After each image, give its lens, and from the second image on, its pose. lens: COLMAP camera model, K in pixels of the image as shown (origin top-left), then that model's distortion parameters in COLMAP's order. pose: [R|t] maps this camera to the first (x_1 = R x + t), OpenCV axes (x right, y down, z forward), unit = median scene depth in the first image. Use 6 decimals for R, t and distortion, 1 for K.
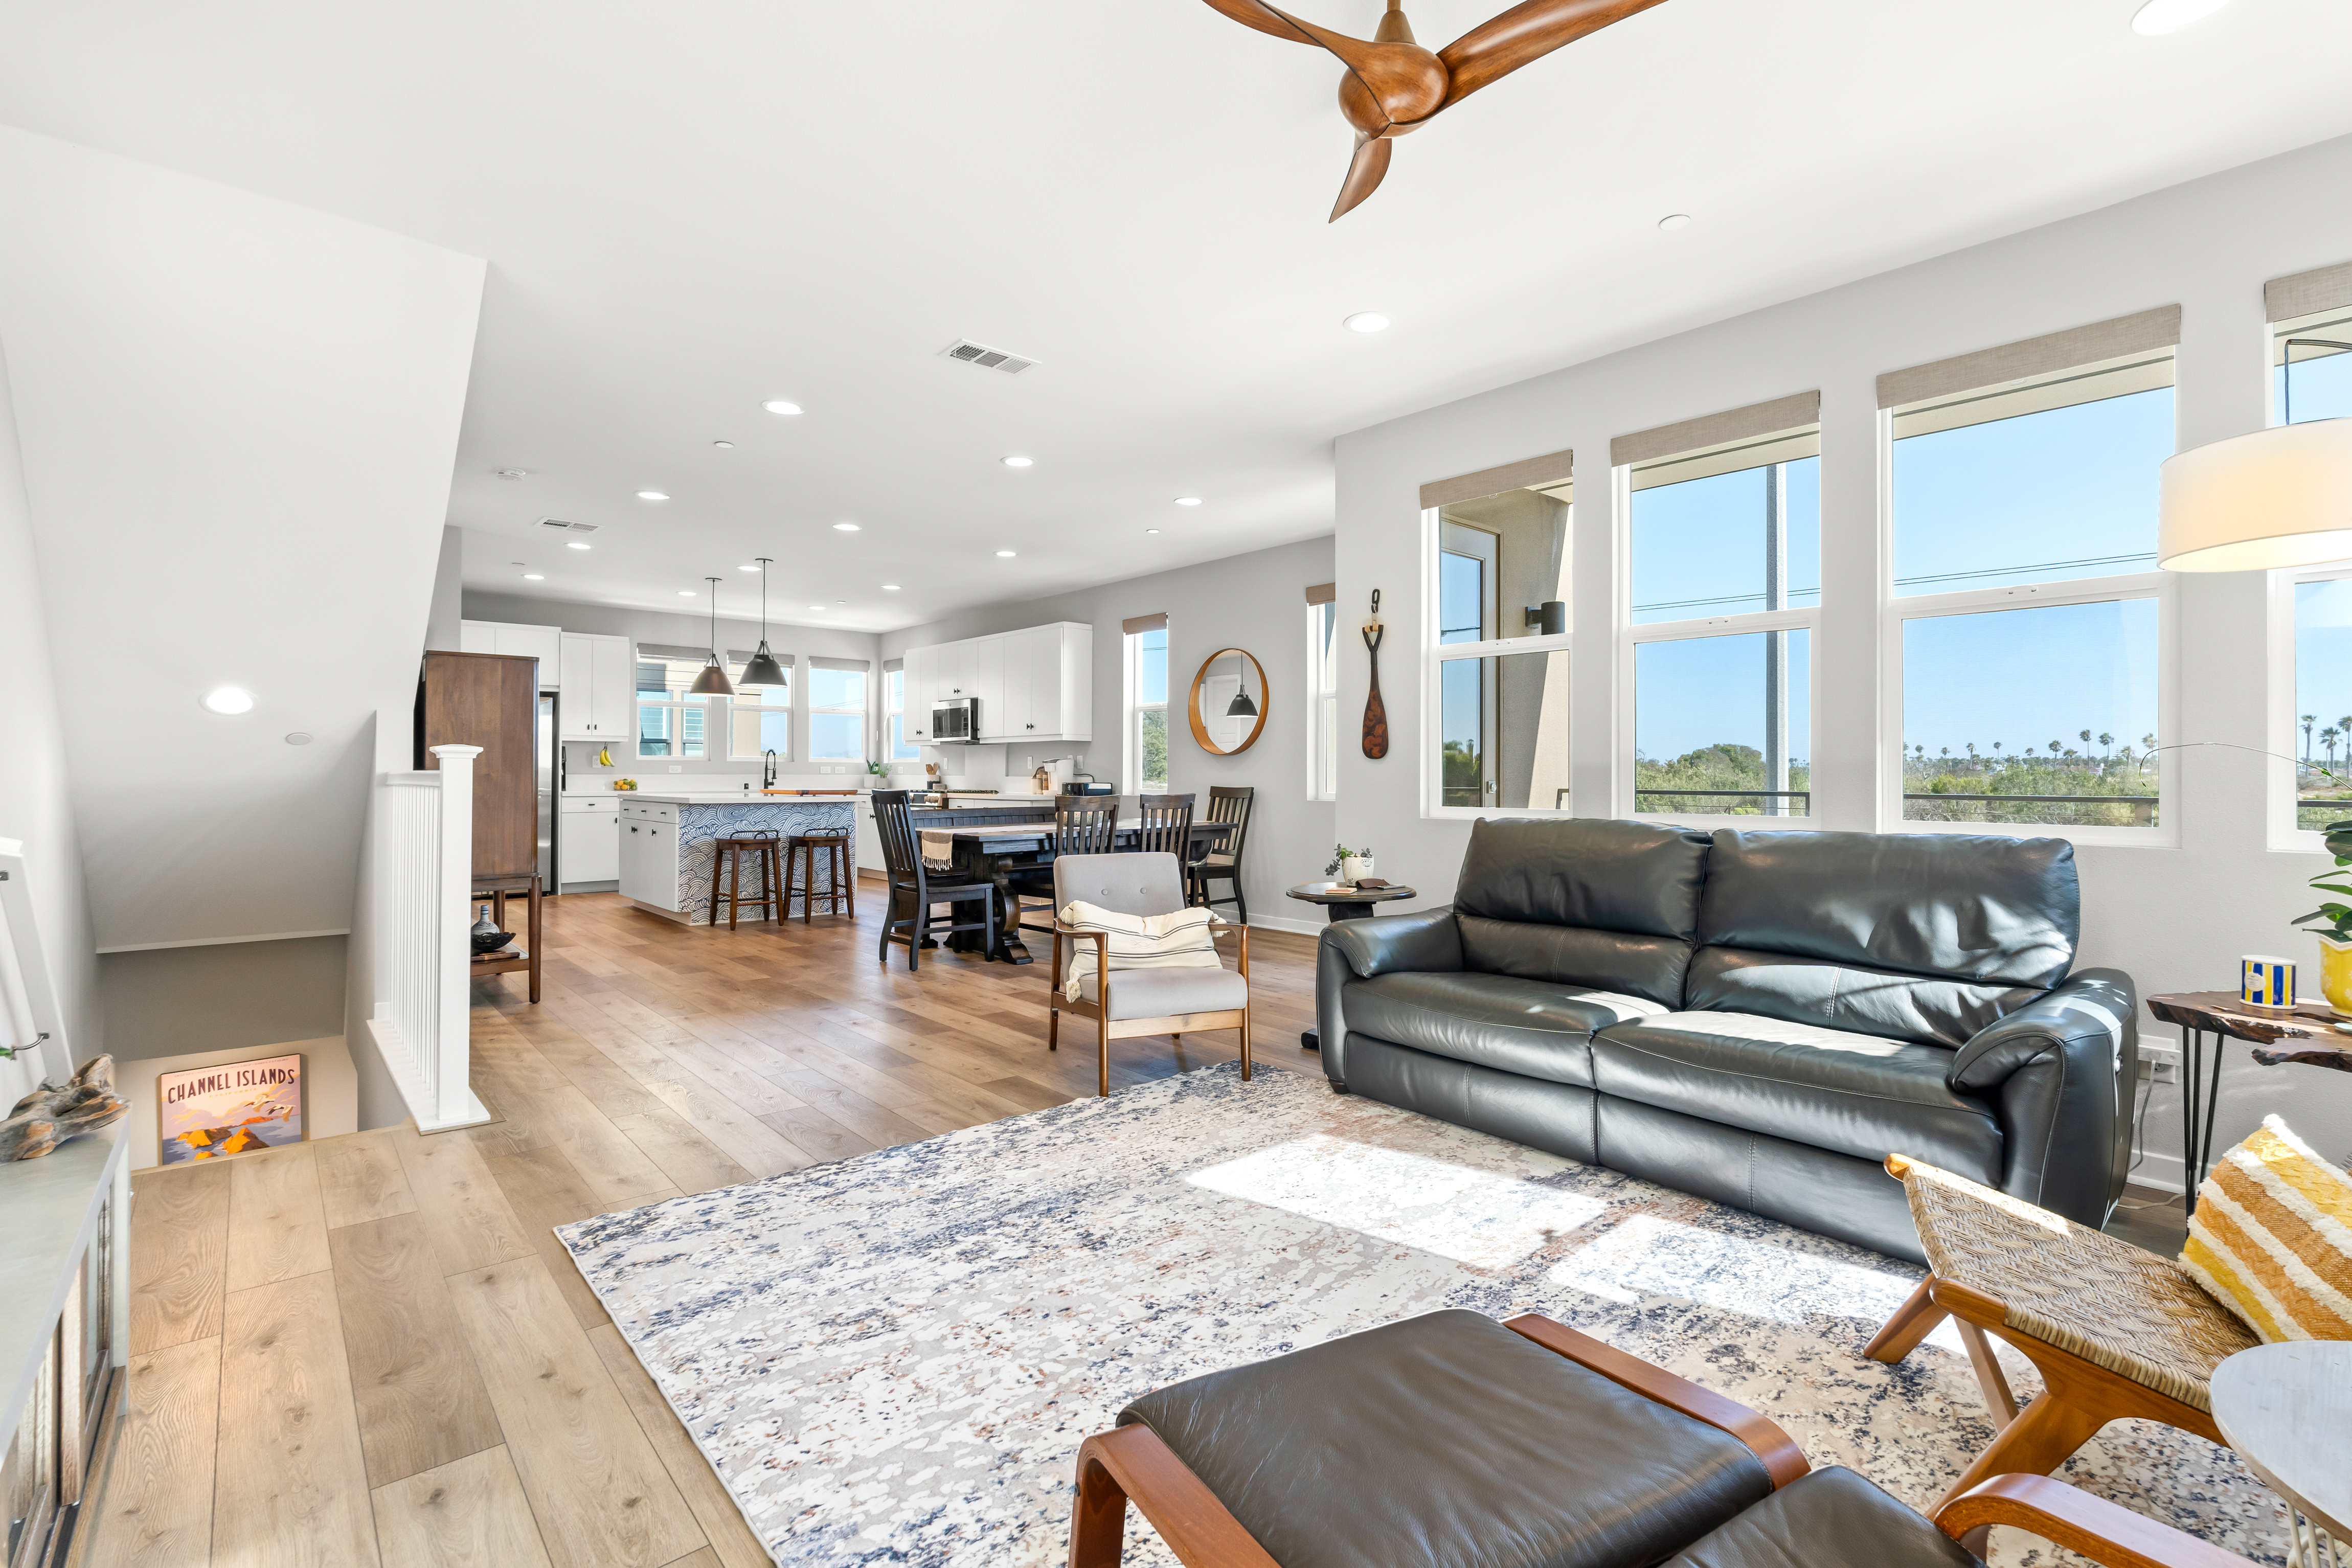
lens RADIAL K [[1030.4, 0, 1164.1], [0, 1030.4, 771.0], [0, 0, 1]] dist [-0.008899, 0.001119]
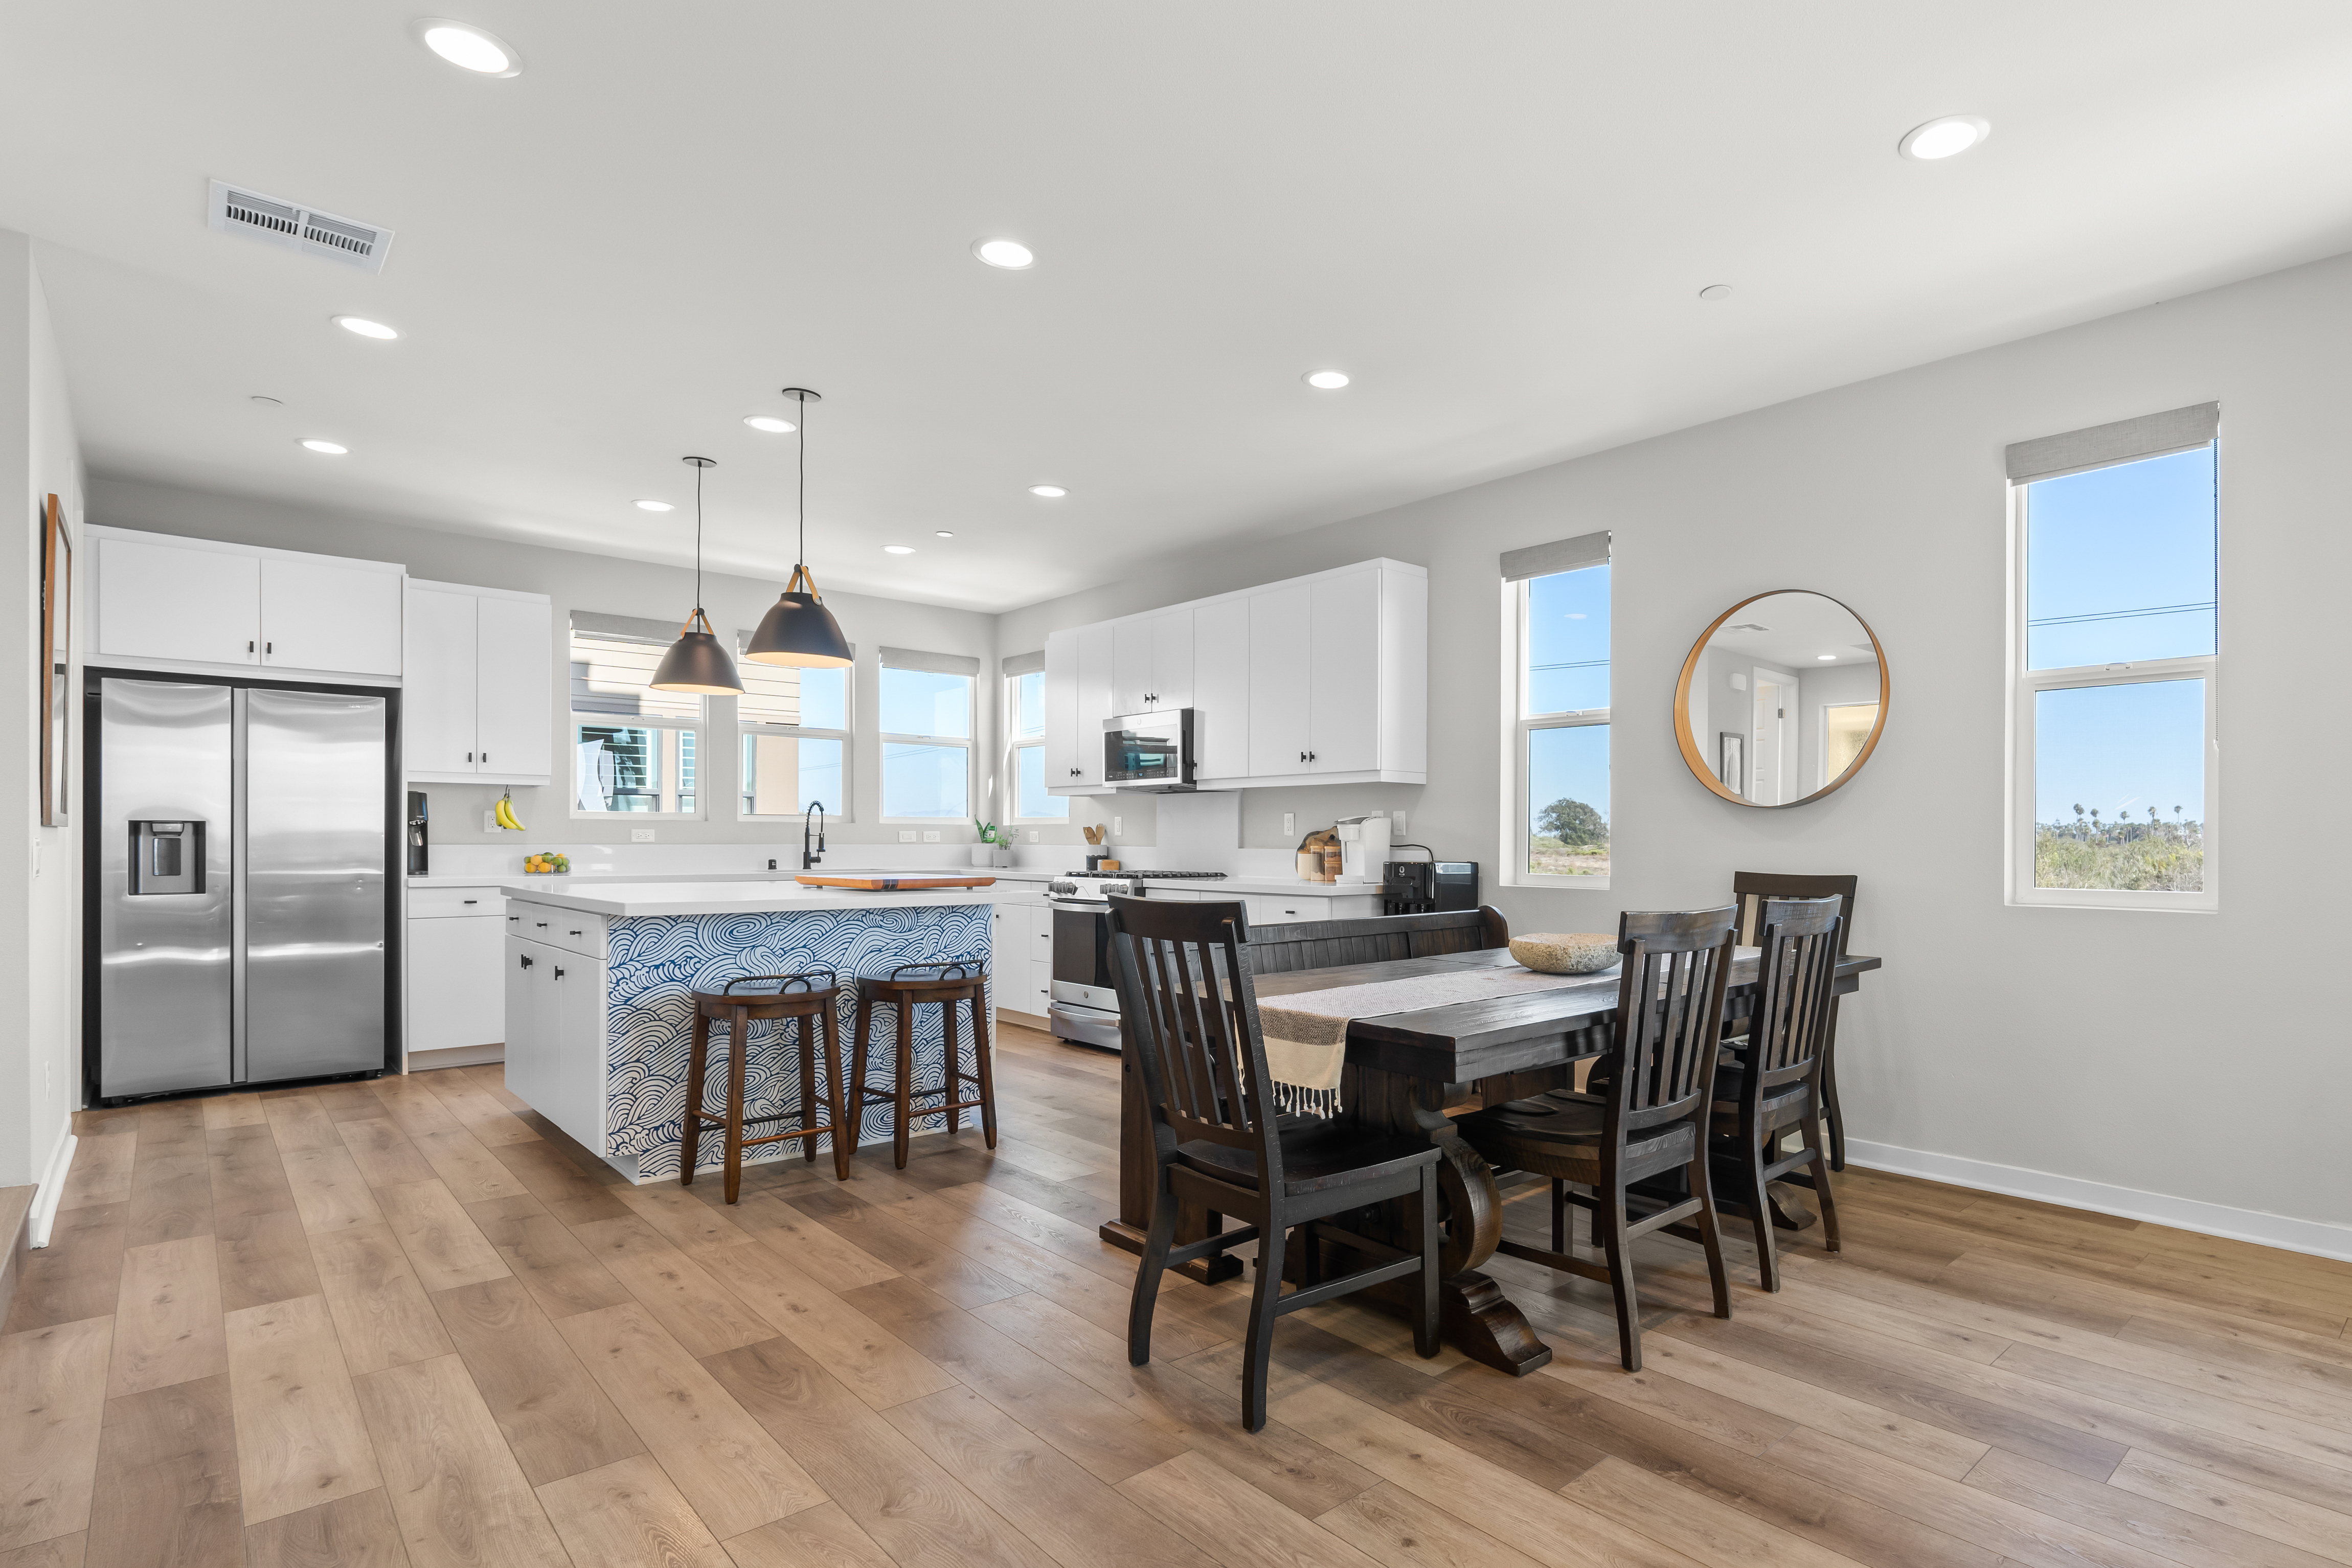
lens RADIAL K [[1176.6, 0, 1344.9], [0, 1176.6, 849.0], [0, 0, 1]] dist [-0.001099, -0.003813]
pose [[0.998136, 0.000522, 0.061022, -0.165328], [-0.001182, 0.999941, 0.010786, -0.001958], [-0.061012, -0.010838, 0.998078, 0.424984]]
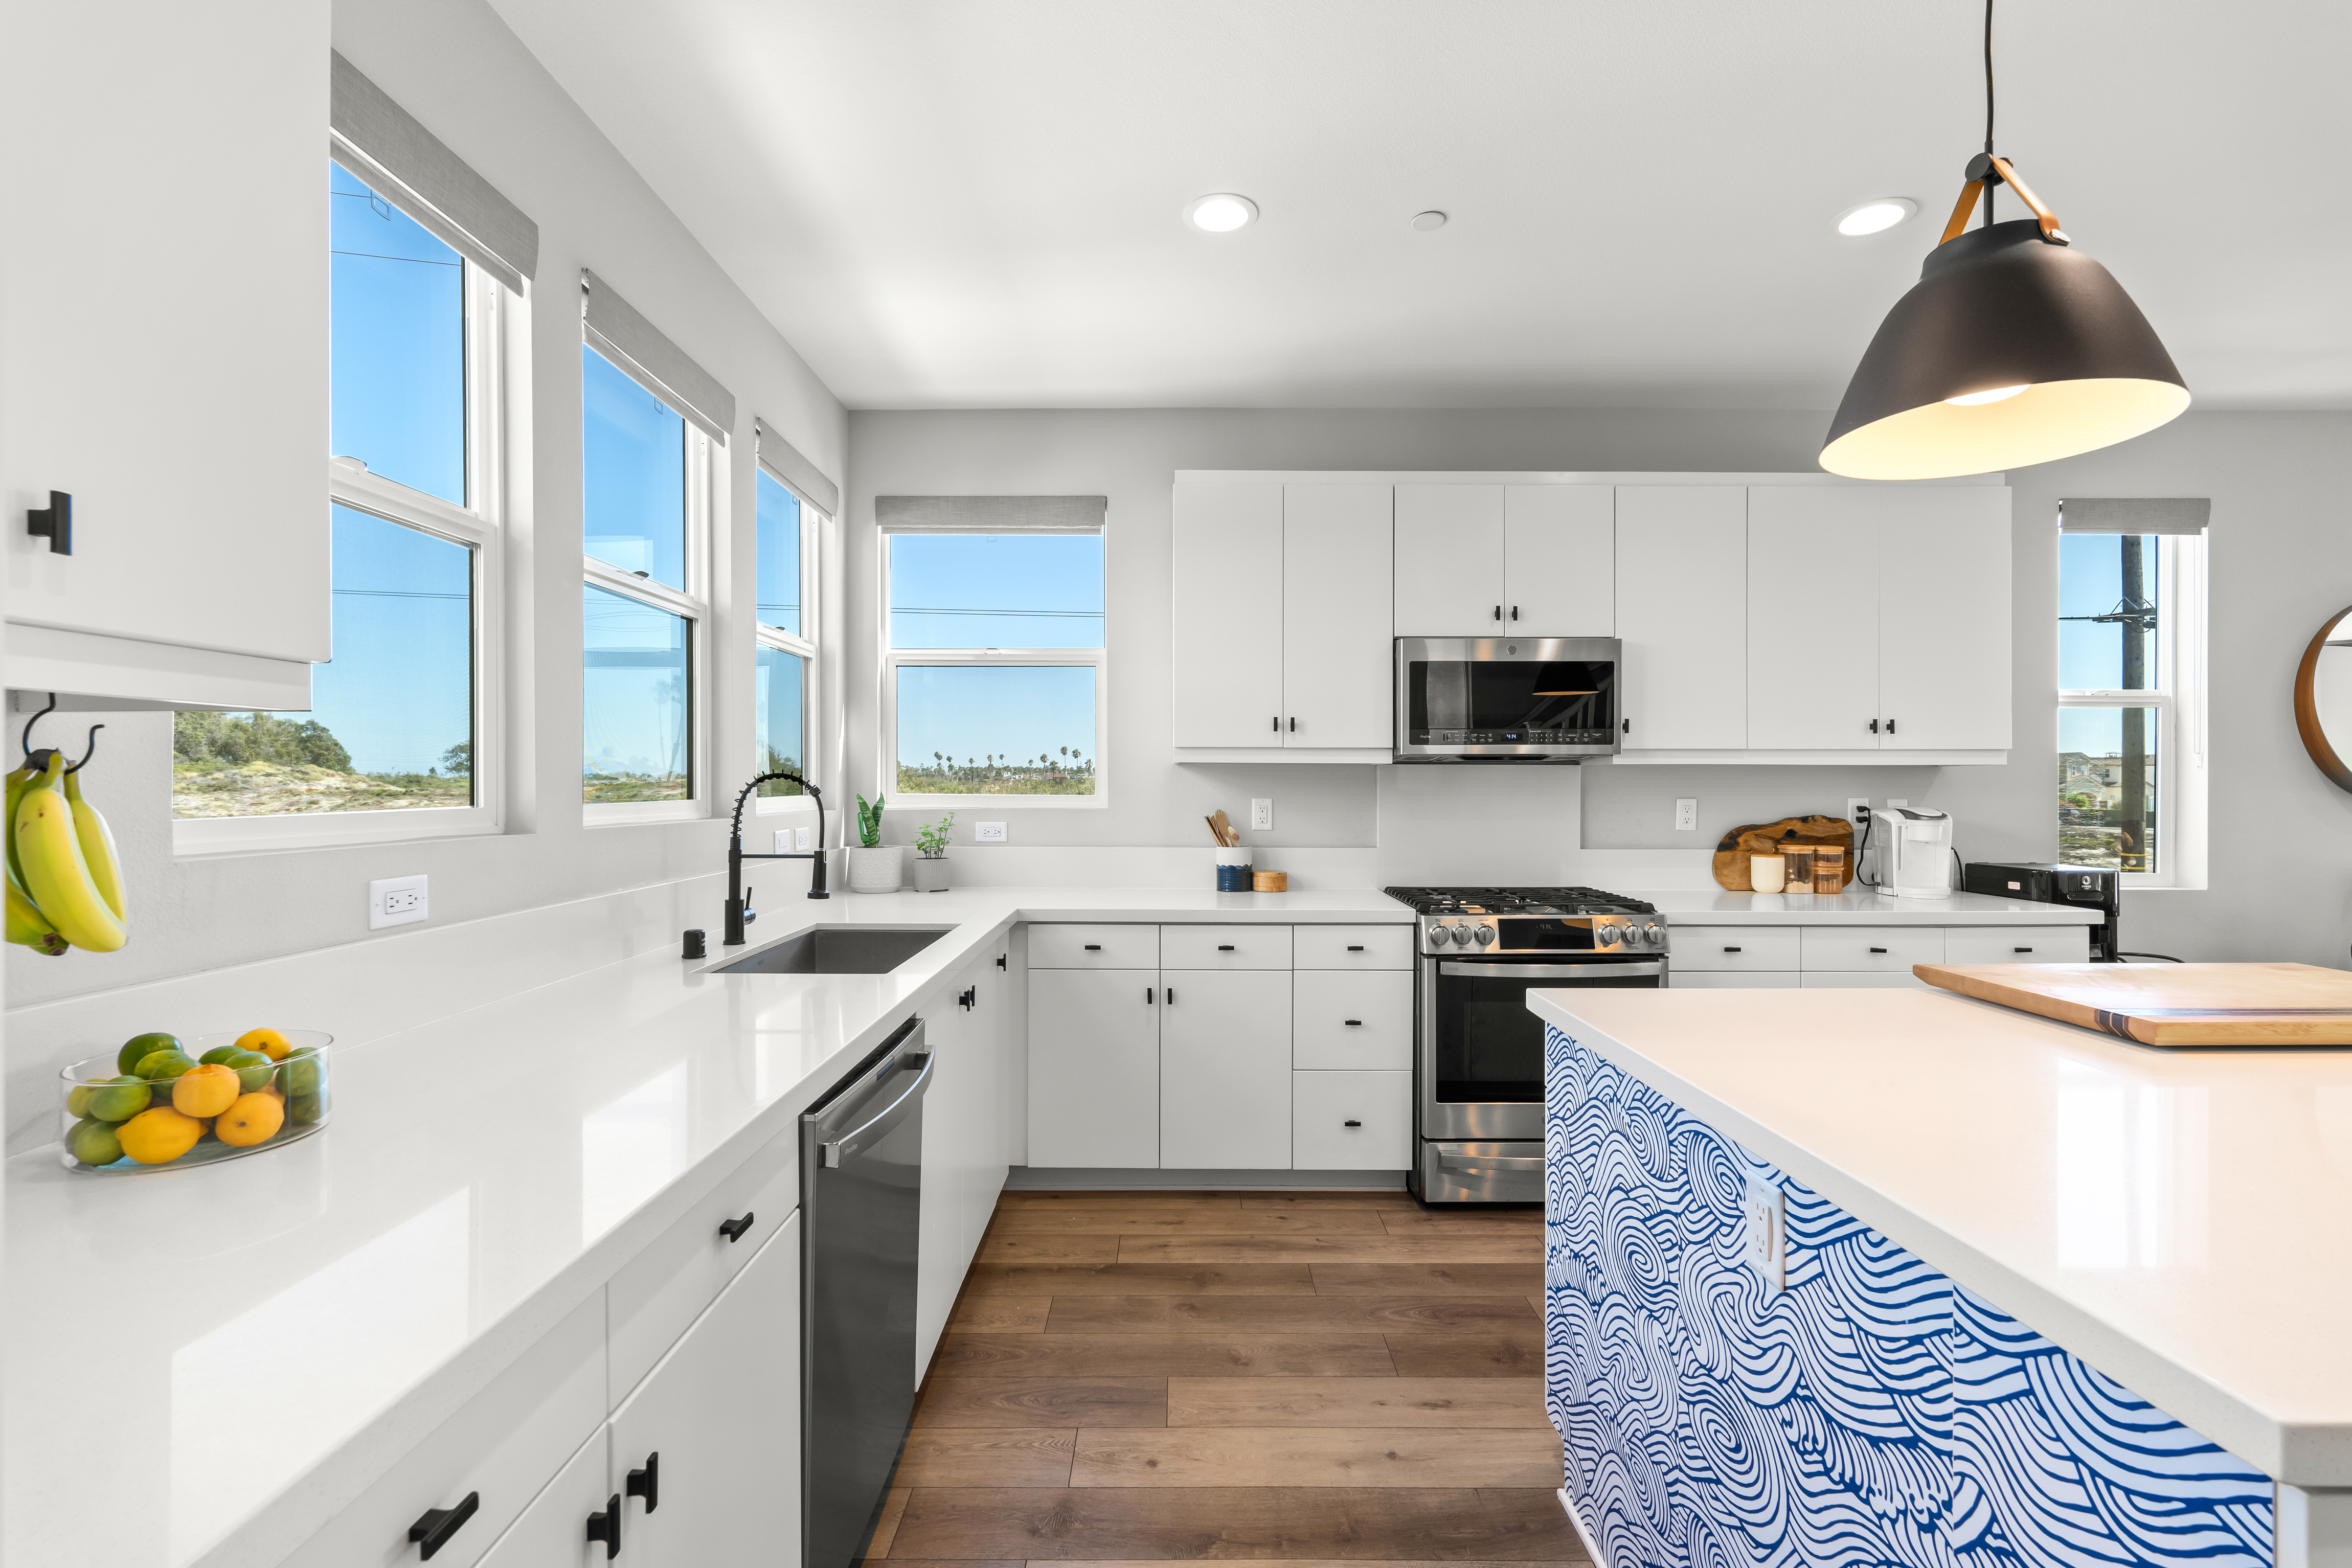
lens RADIAL K [[1030.4, 0, 1170.6], [0, 1030.4, 787.2], [0, 0, 1]] dist [-0.008899, 0.001119]
pose [[0.664890, -0.006649, 0.746912, -0.668467], [-0.000933, 0.999952, 0.009732, -0.026601], [-0.746941, -0.007167, 0.664852, 1.052868]]
